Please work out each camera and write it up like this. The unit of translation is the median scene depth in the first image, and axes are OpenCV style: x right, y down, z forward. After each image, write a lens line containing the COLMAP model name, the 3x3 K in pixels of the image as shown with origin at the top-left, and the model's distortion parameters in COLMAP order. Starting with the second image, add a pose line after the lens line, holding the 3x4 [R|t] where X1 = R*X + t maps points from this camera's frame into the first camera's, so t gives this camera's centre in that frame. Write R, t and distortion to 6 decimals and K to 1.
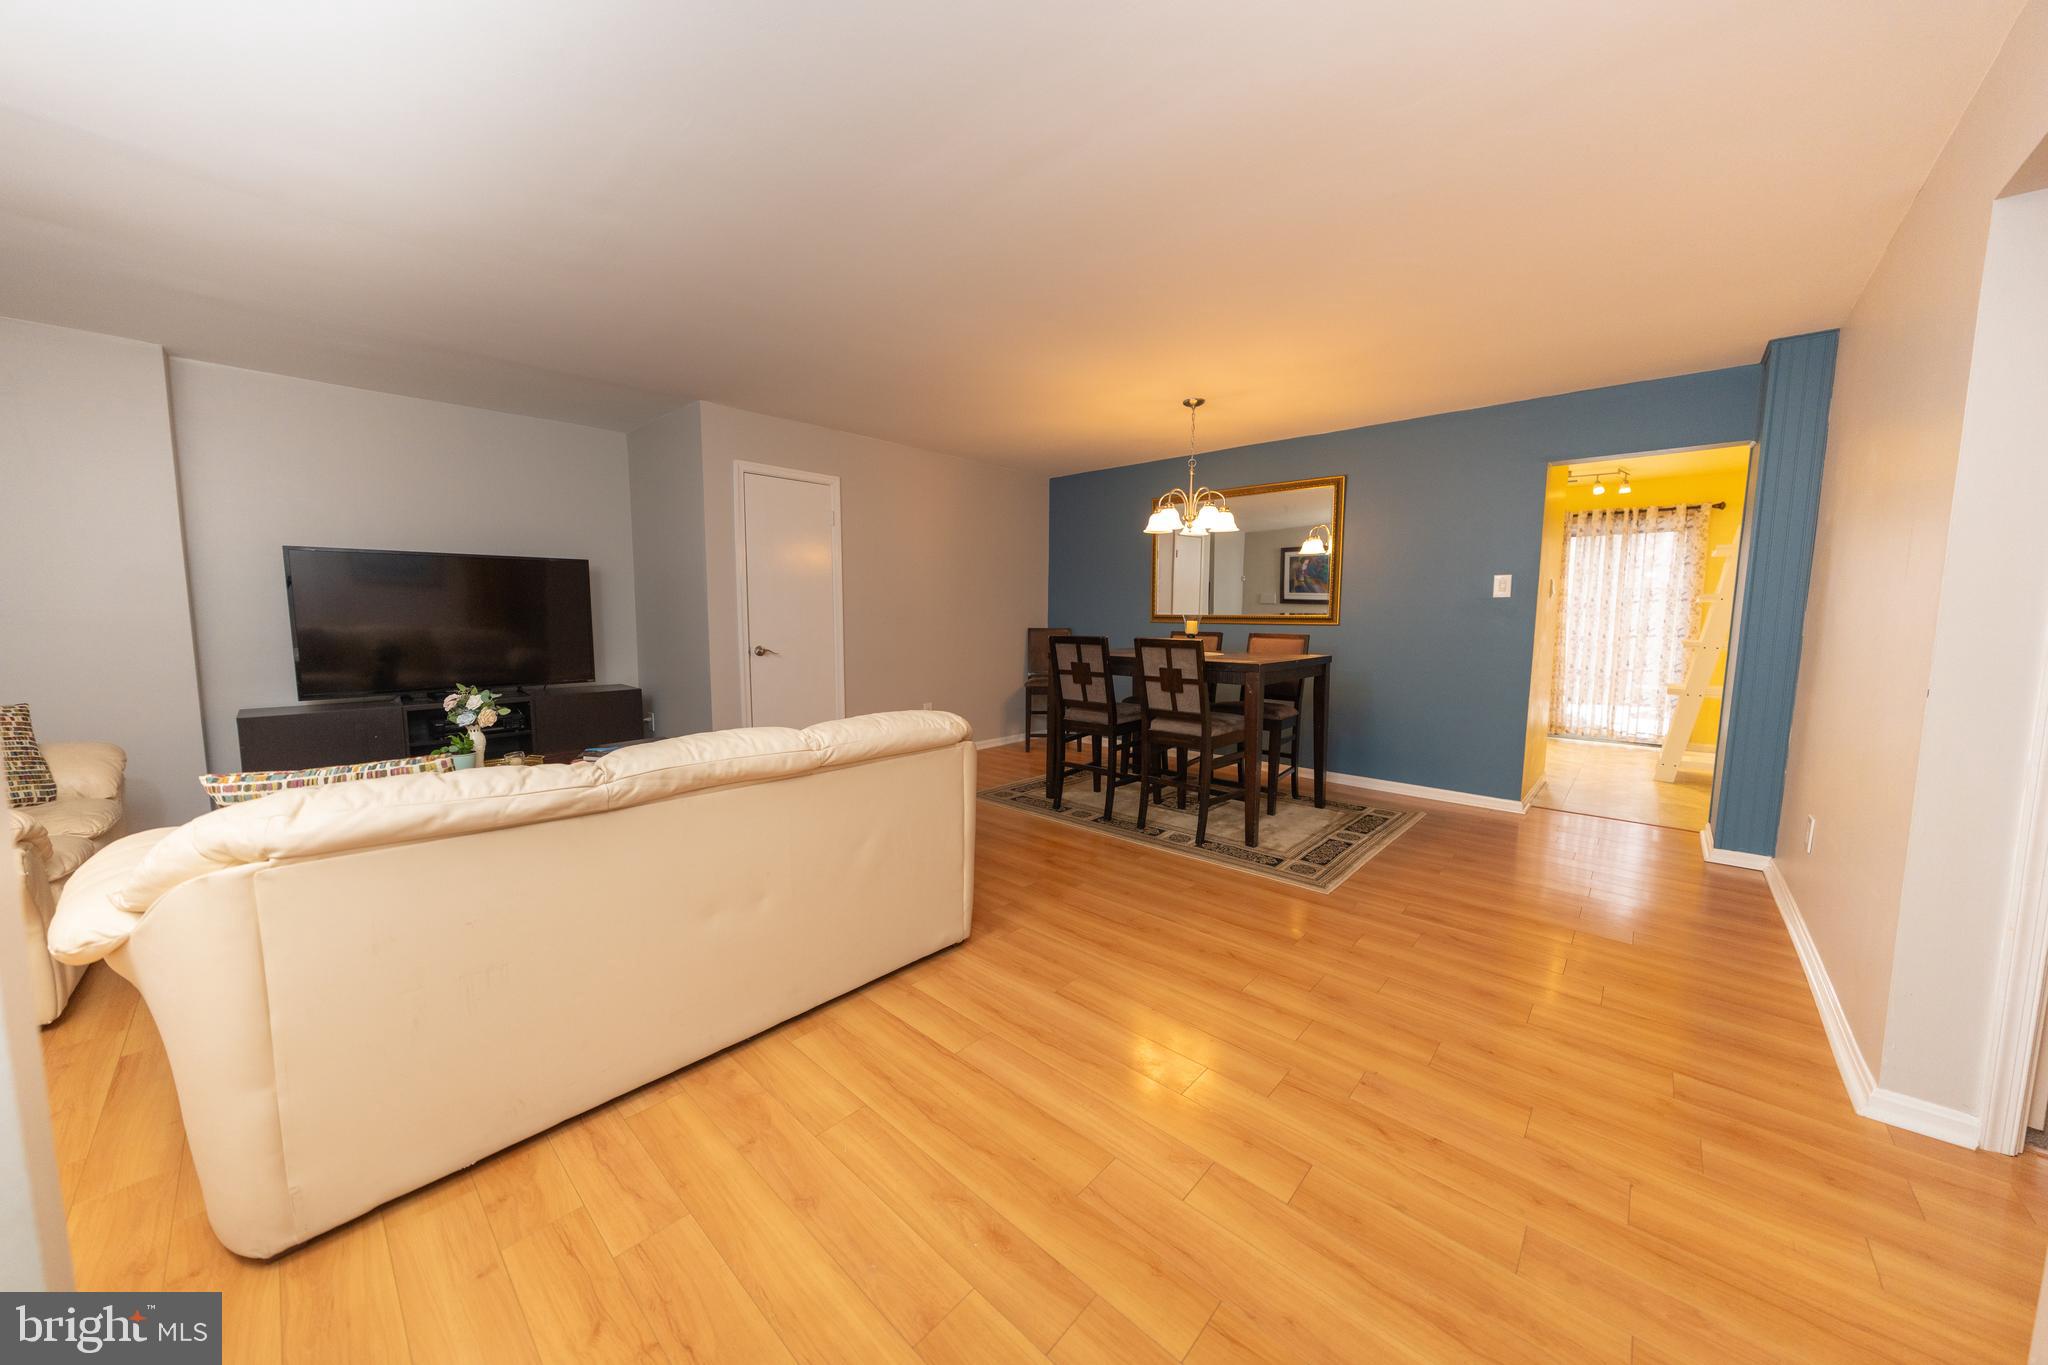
lens RADIAL K [[691.7, 0, 1029.6], [0, 691.7, 679.4], [0, 0, 1]] dist [-0.000823, -0.000203]
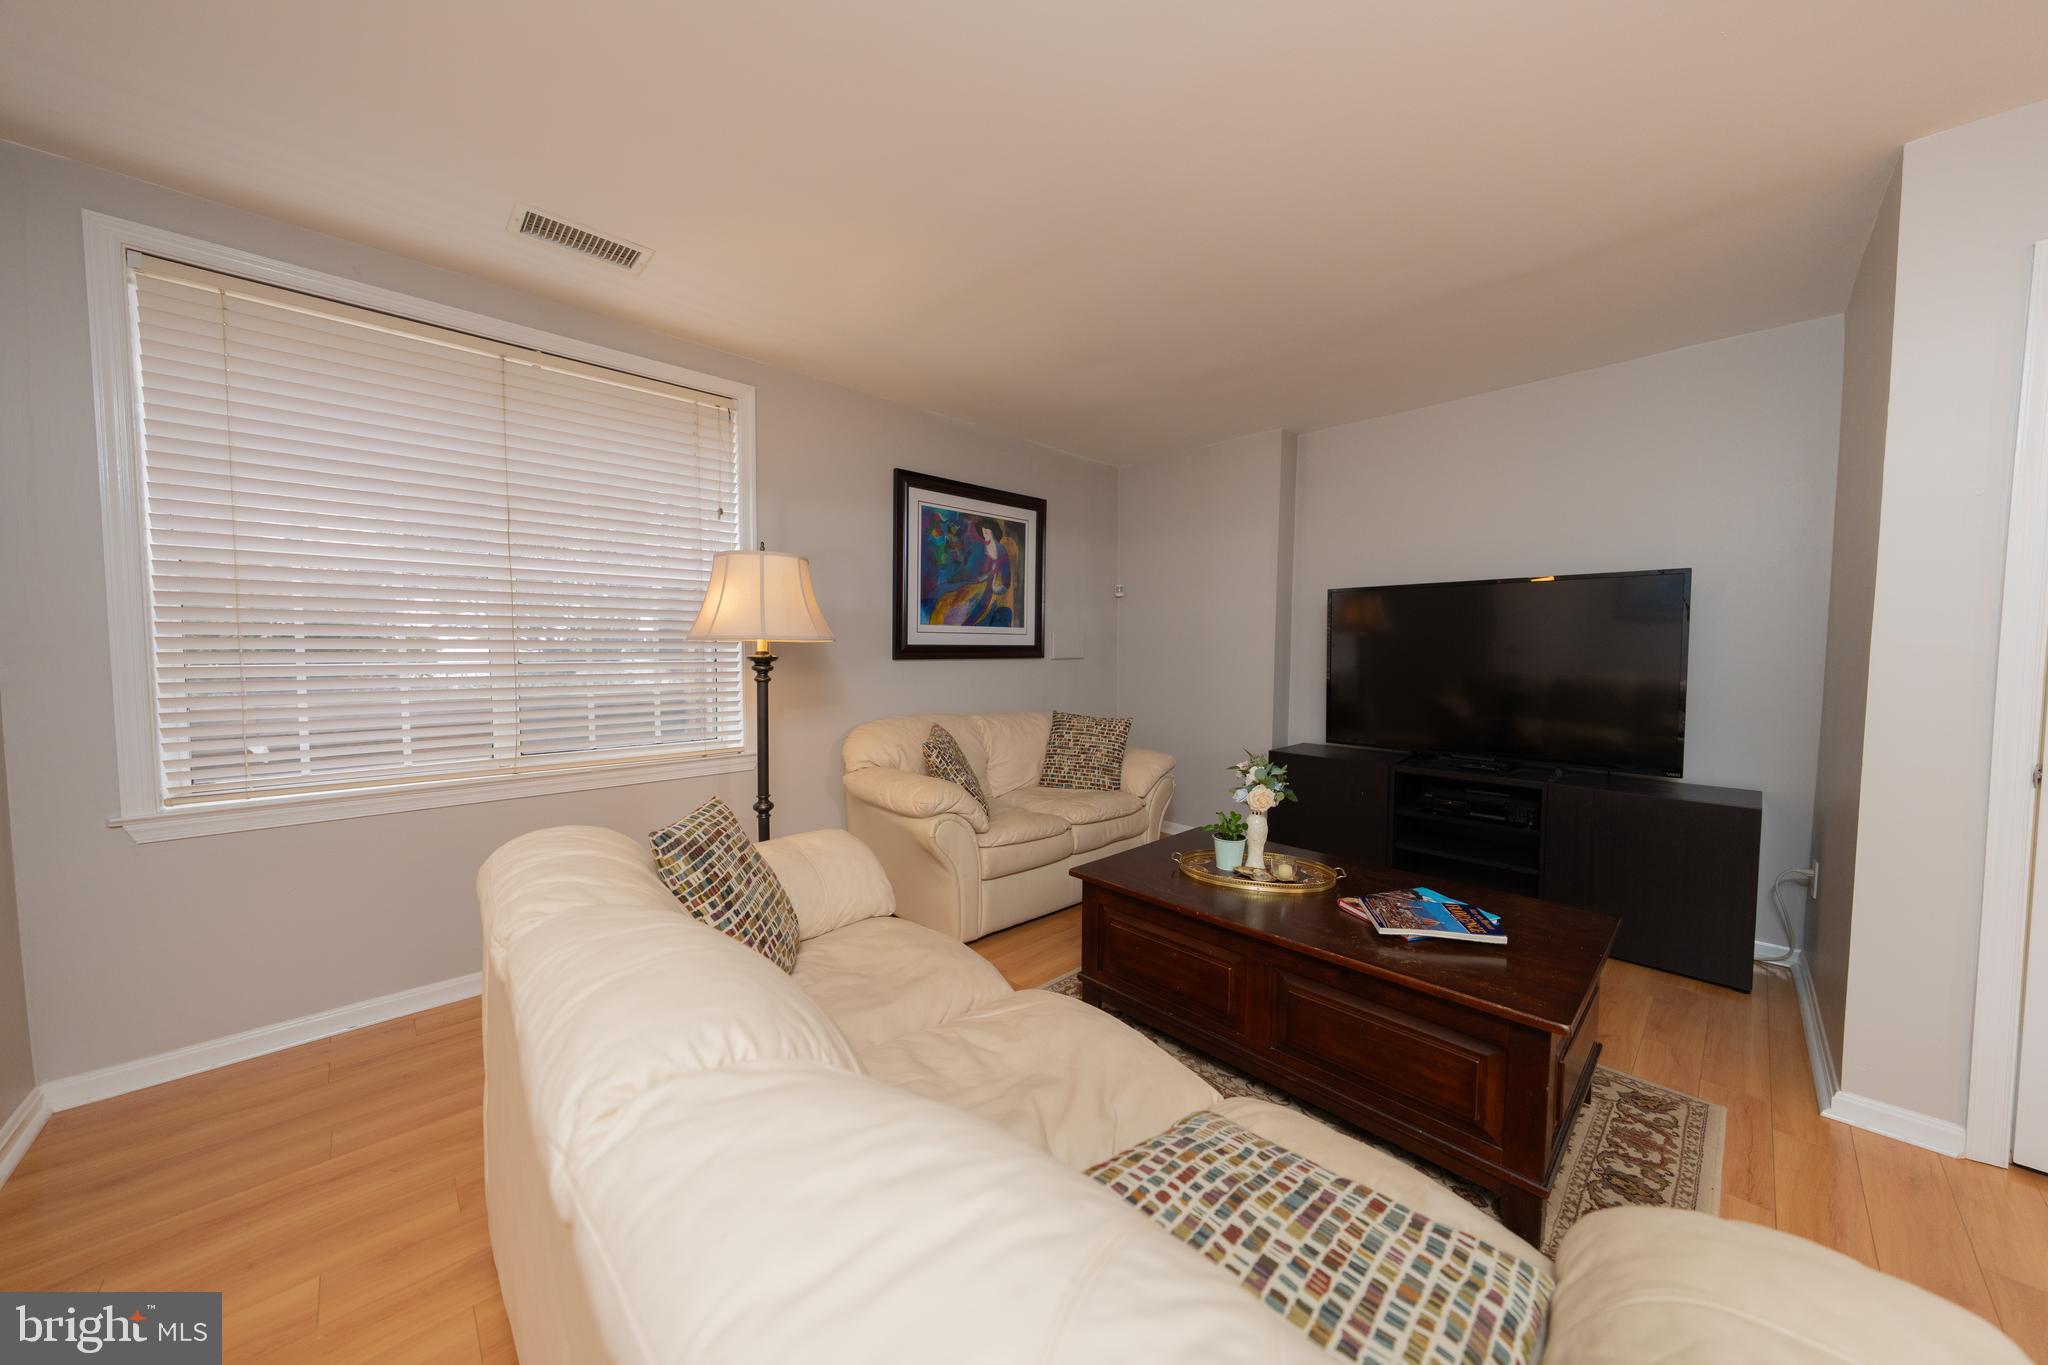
lens RADIAL K [[695.2, 0, 1026.8], [0, 695.2, 680.8], [0, 0, 1]] dist [-0.000814, 0.000106]
pose [[-0.070290, 0.046068, -0.996462, -0.029306], [-0.105429, 0.992995, 0.053345, -0.080426], [0.991939, 0.108806, -0.064941, 0.768775]]
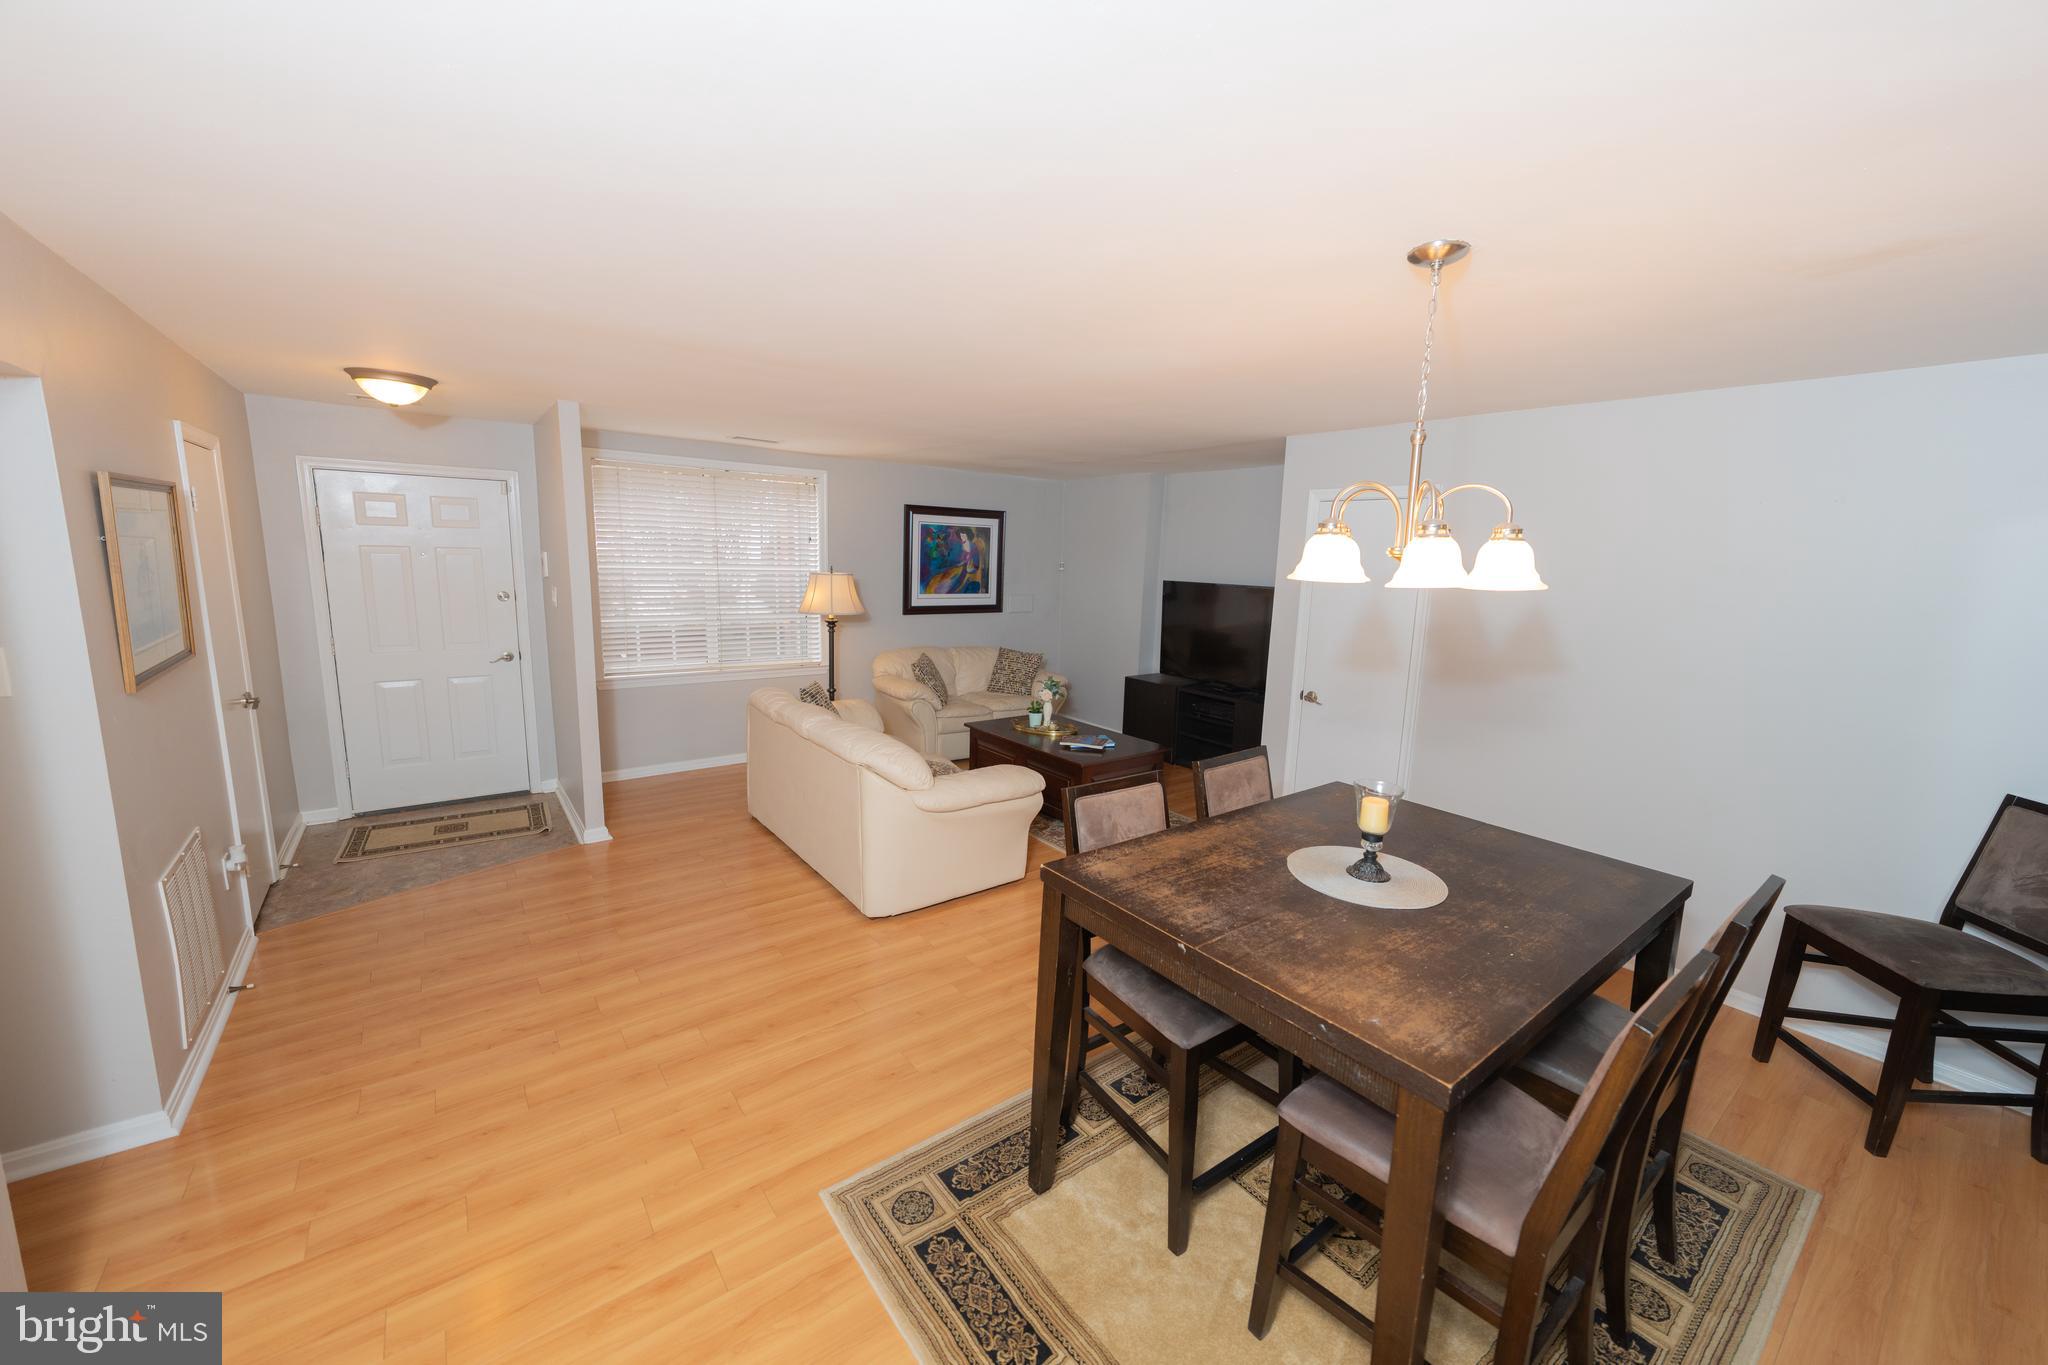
lens RADIAL K [[782.7, 0, 1027.3], [0, 782.7, 679.4], [0, 0, 1]] dist [0.001107, 0.000309]
pose [[-0.183201, 0.150261, -0.971524, 1.018164], [-0.130255, 0.975827, 0.175489, -0.297183], [0.974408, 0.158696, -0.159200, 1.220473]]
